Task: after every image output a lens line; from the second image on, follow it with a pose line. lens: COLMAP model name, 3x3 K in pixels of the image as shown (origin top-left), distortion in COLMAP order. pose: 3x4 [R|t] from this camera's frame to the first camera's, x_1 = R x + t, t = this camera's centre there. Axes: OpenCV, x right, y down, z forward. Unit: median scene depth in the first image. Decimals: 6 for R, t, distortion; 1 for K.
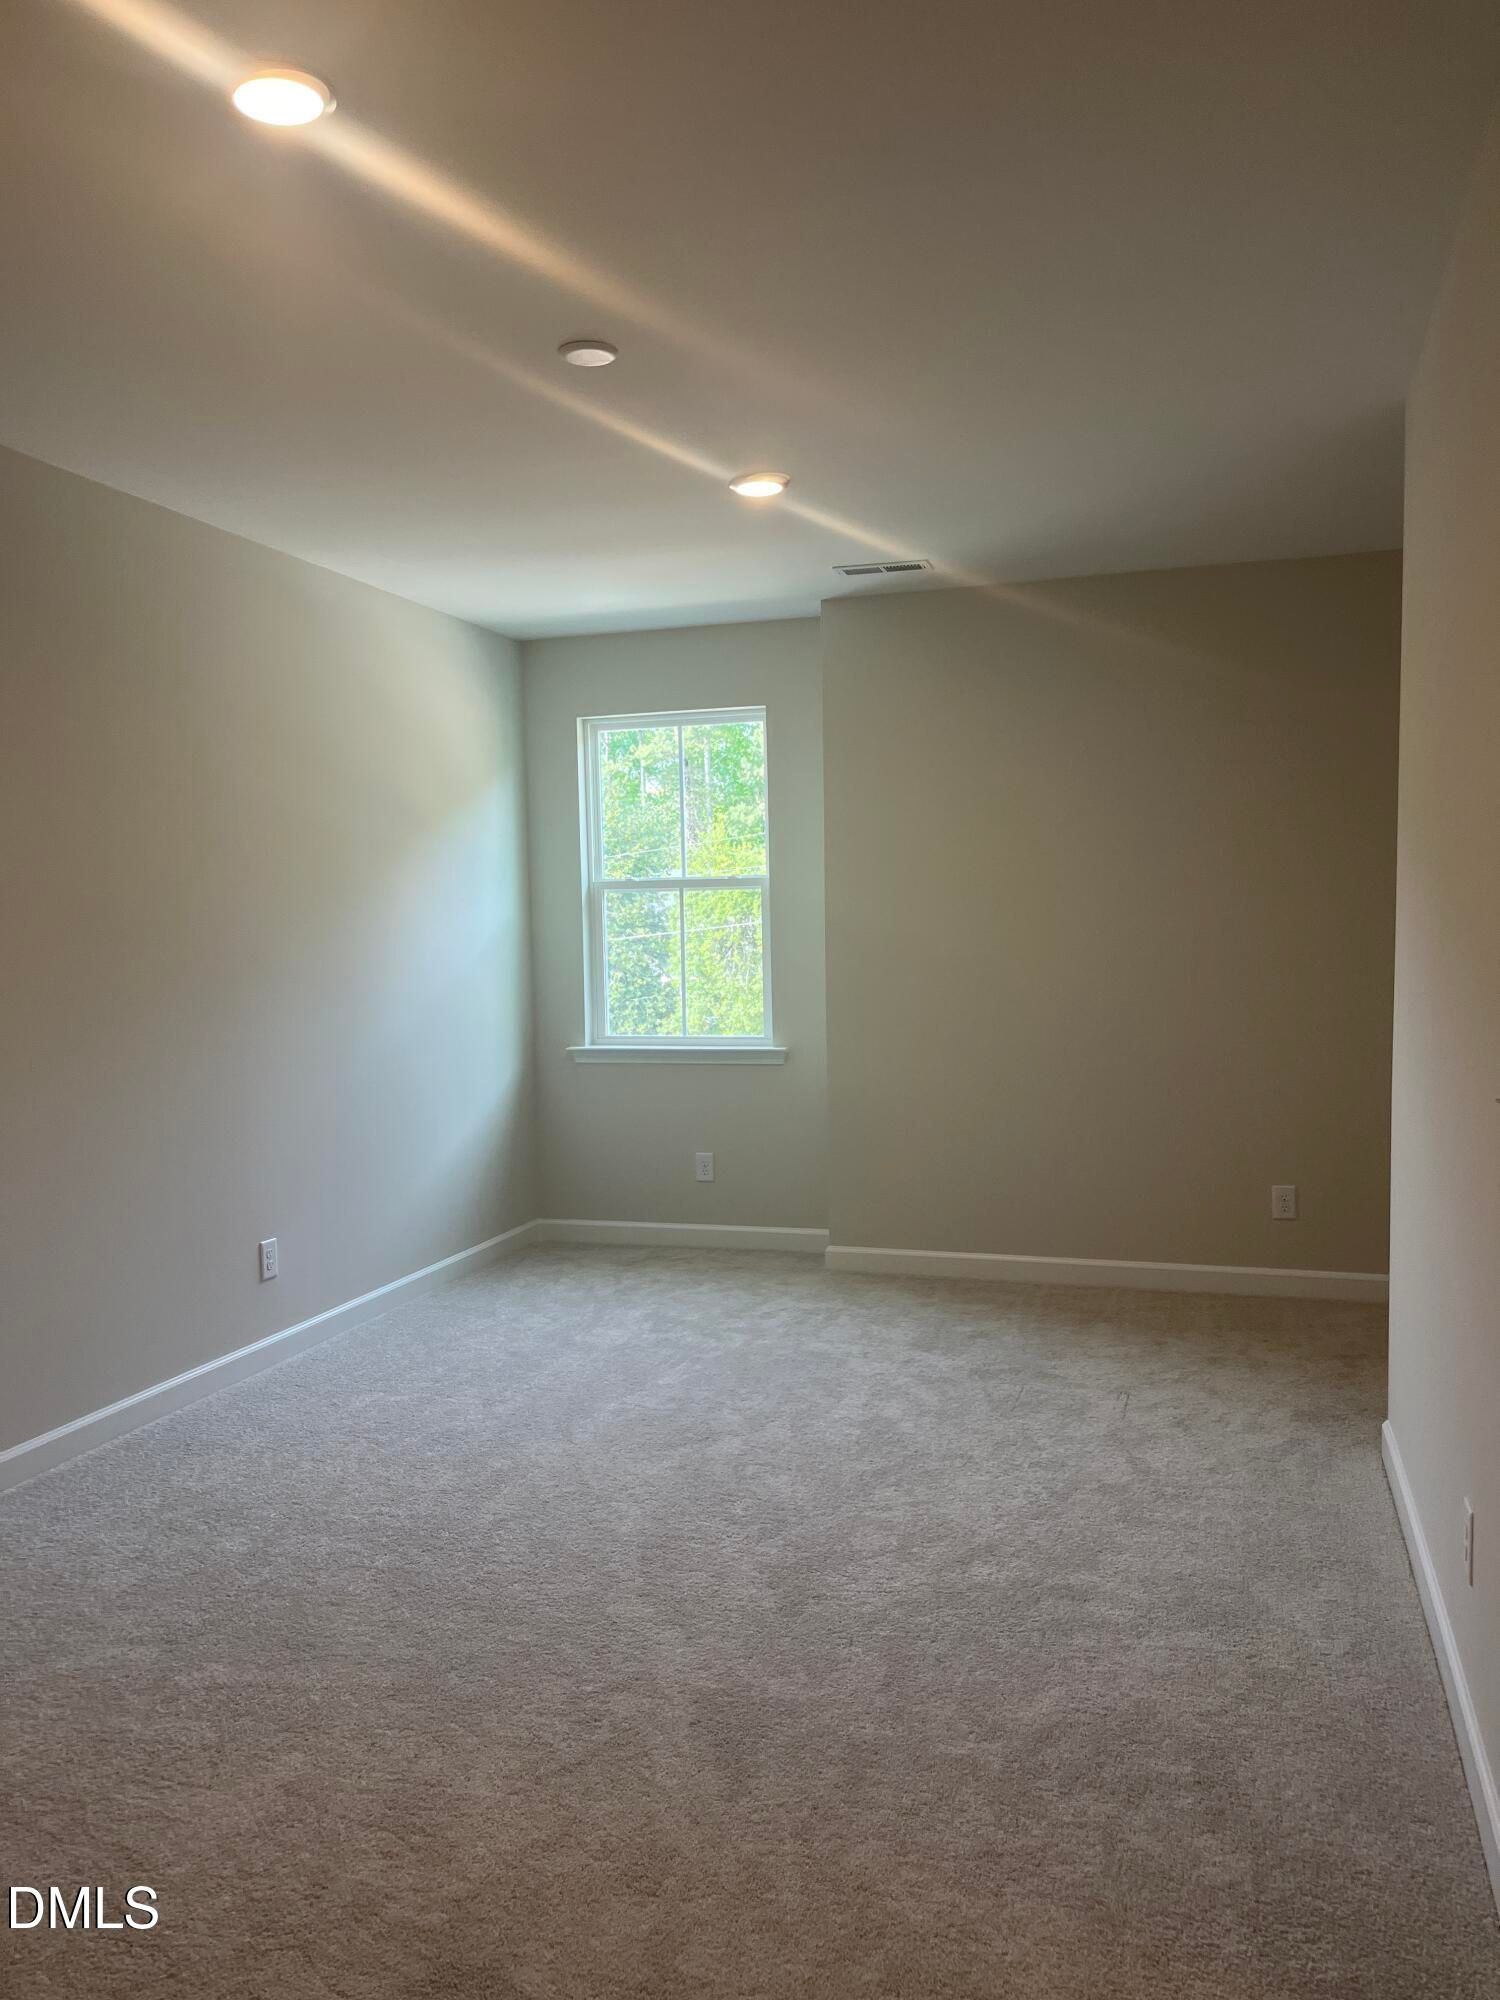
lens RADIAL K [[1582.6, 0, 750.0], [0, 1582.6, 1000.0], [0, 0, 1]] dist [0.002383, 0.007690]
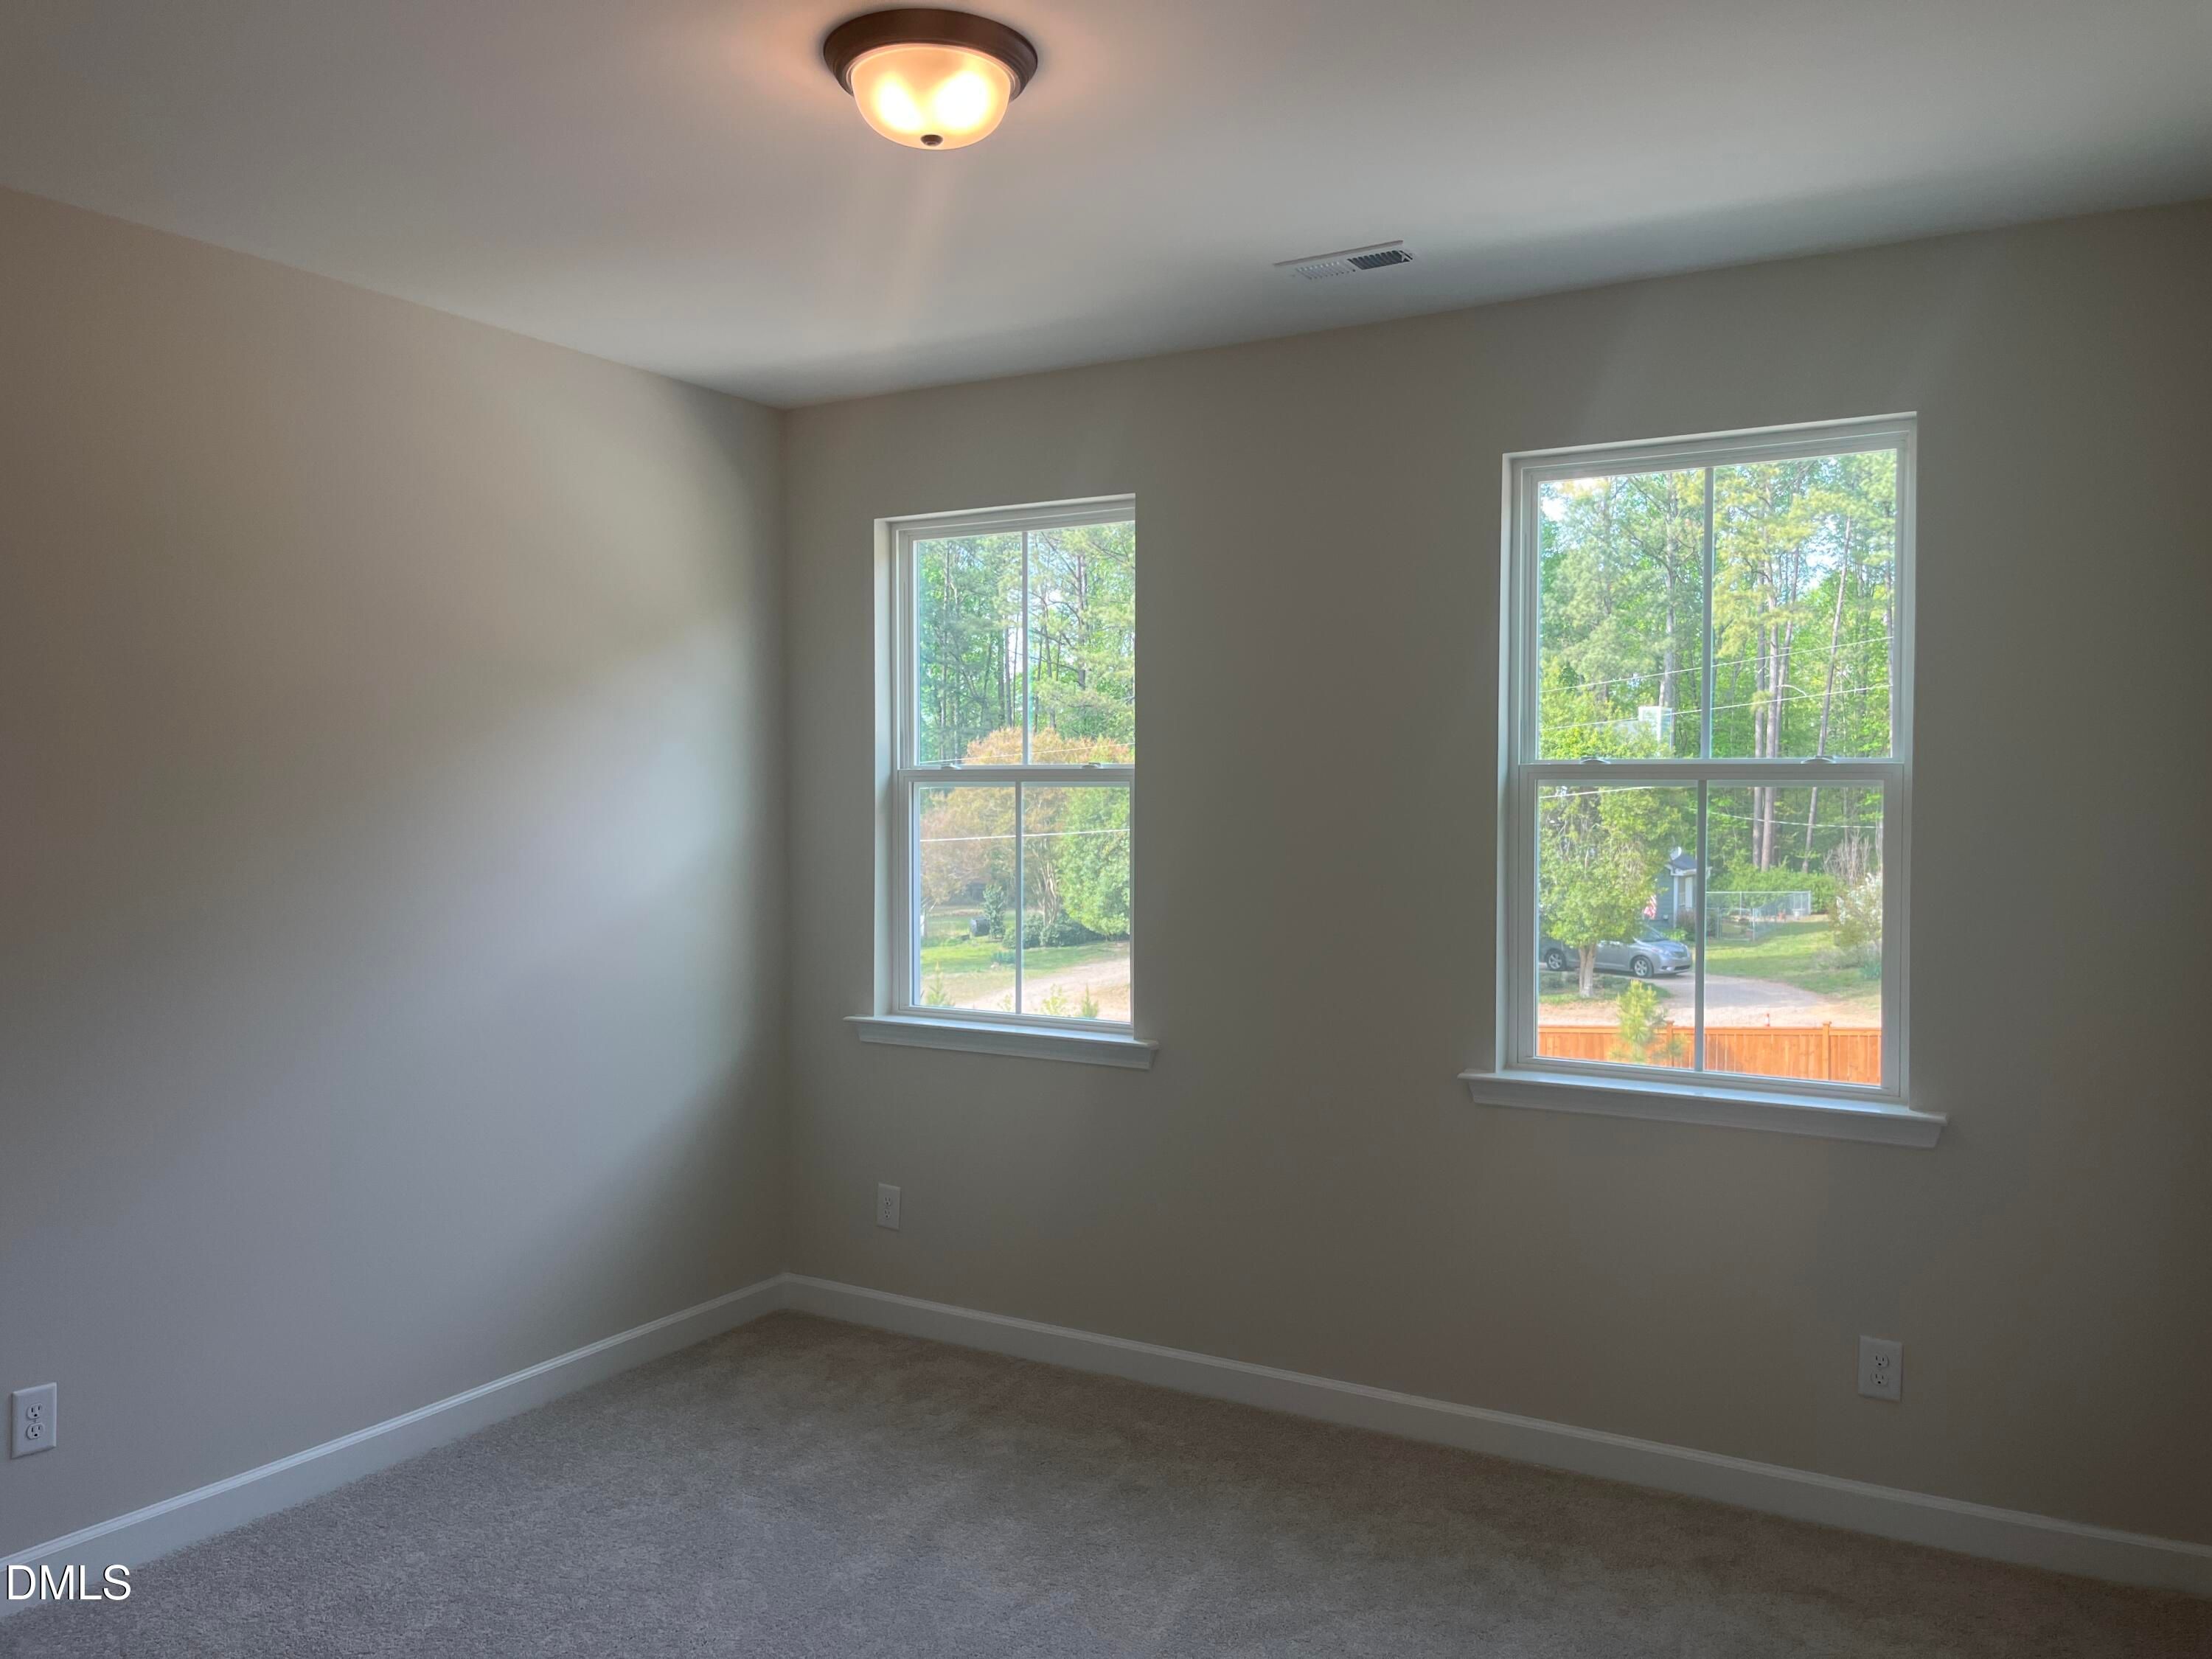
lens RADIAL K [[1750.3, 0, 1106.0], [0, 1750.3, 829.5], [0, 0, 1]] dist [0.002383, 0.007690]
pose [[0.946567, 0.028119, -0.321280, 0.221636], [-0.033873, 0.999350, -0.012335, -0.043195], [0.320724, 0.022558, 0.946904, 0.334782]]
